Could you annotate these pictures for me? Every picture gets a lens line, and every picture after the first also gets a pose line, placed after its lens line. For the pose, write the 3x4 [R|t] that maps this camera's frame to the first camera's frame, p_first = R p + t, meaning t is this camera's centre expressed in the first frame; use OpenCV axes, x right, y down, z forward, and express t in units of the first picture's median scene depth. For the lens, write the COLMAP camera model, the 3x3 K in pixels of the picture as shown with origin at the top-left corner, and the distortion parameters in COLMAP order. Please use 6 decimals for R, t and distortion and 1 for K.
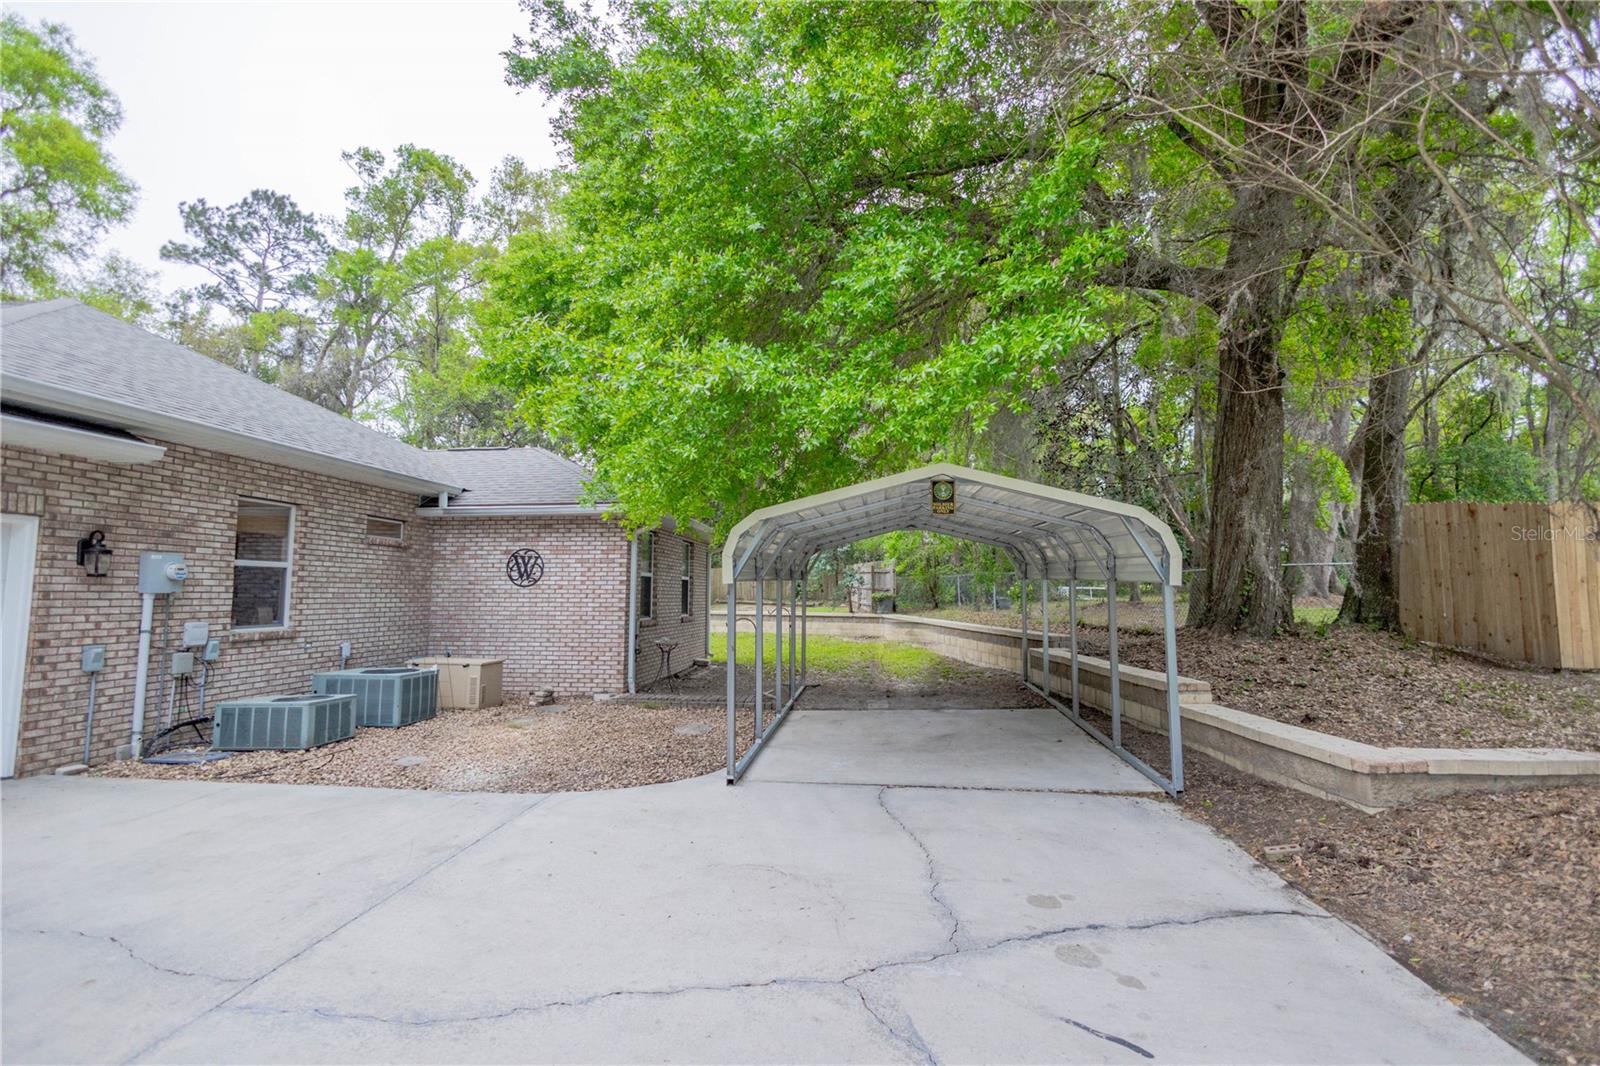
lens RADIAL K [[737.2, 0, 799.8], [0, 737.2, 534.3], [0, 0, 1]] dist [0.013725, -0.004835]
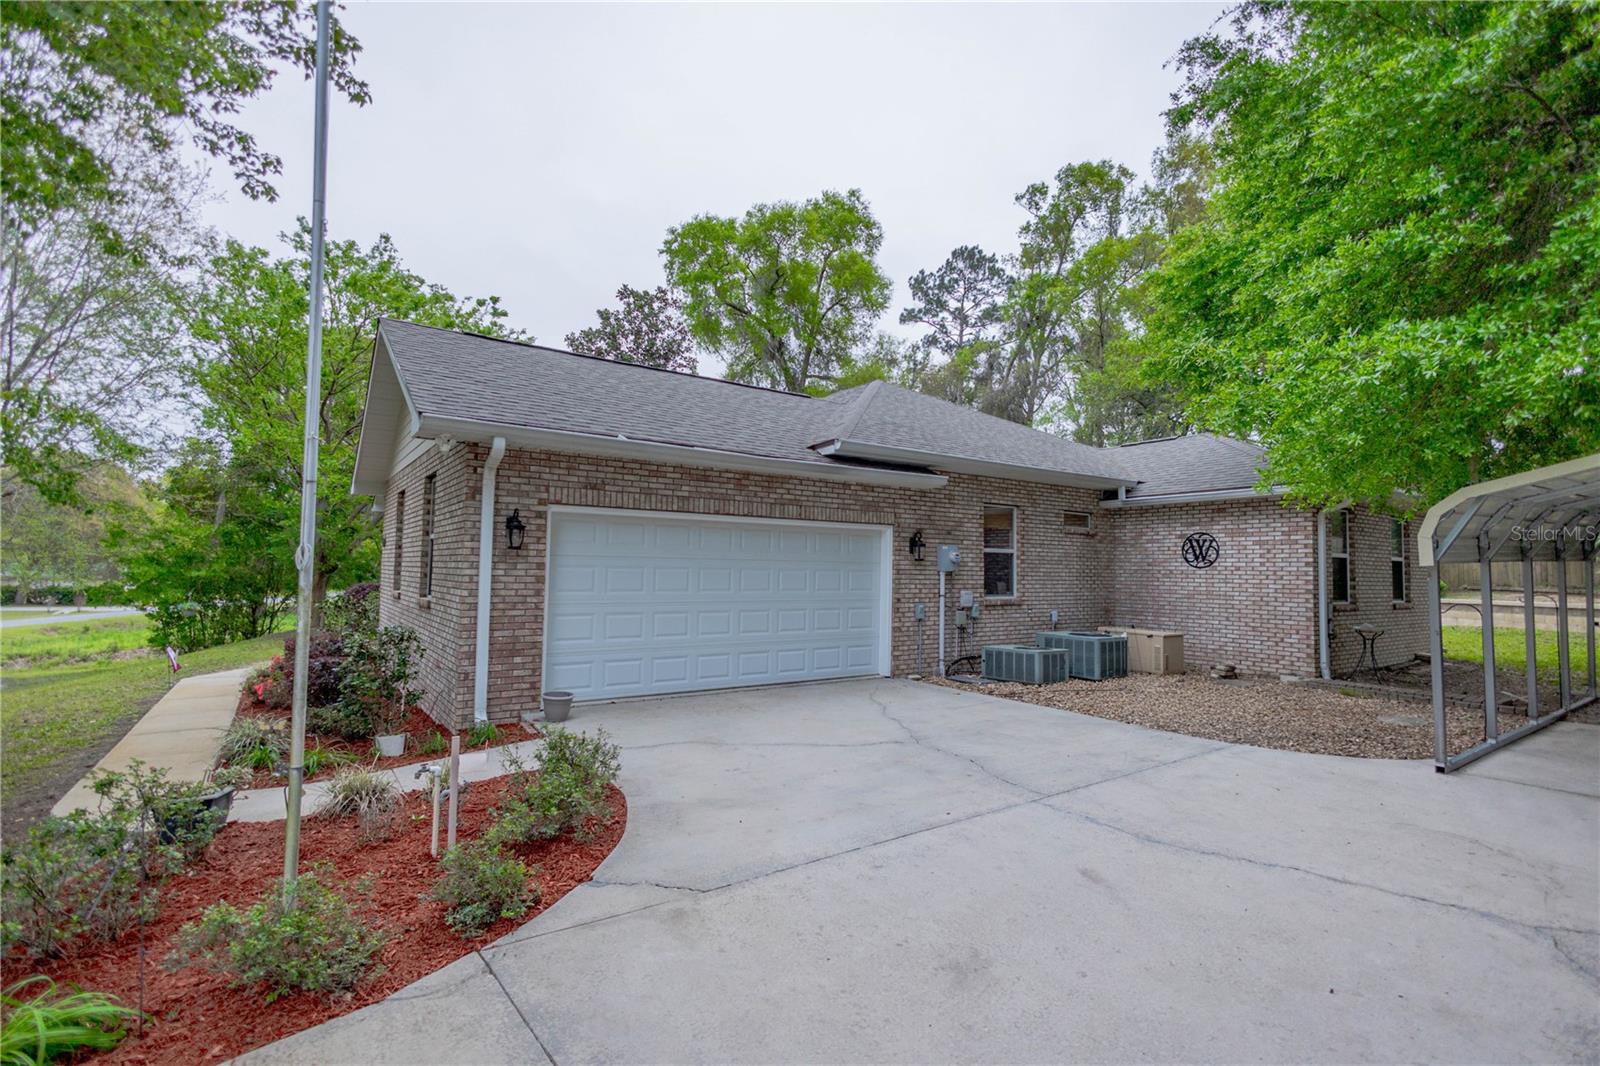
lens RADIAL K [[758.2, 0, 800.0], [0, 758.2, 533.0], [0, 0, 1]] dist [0.038443, -0.019915]
pose [[0.671037, -0.032690, -0.740703, 0.067991], [0.050247, 0.998736, 0.001443, -0.011745], [0.739719, -0.038187, 0.671831, -0.192283]]
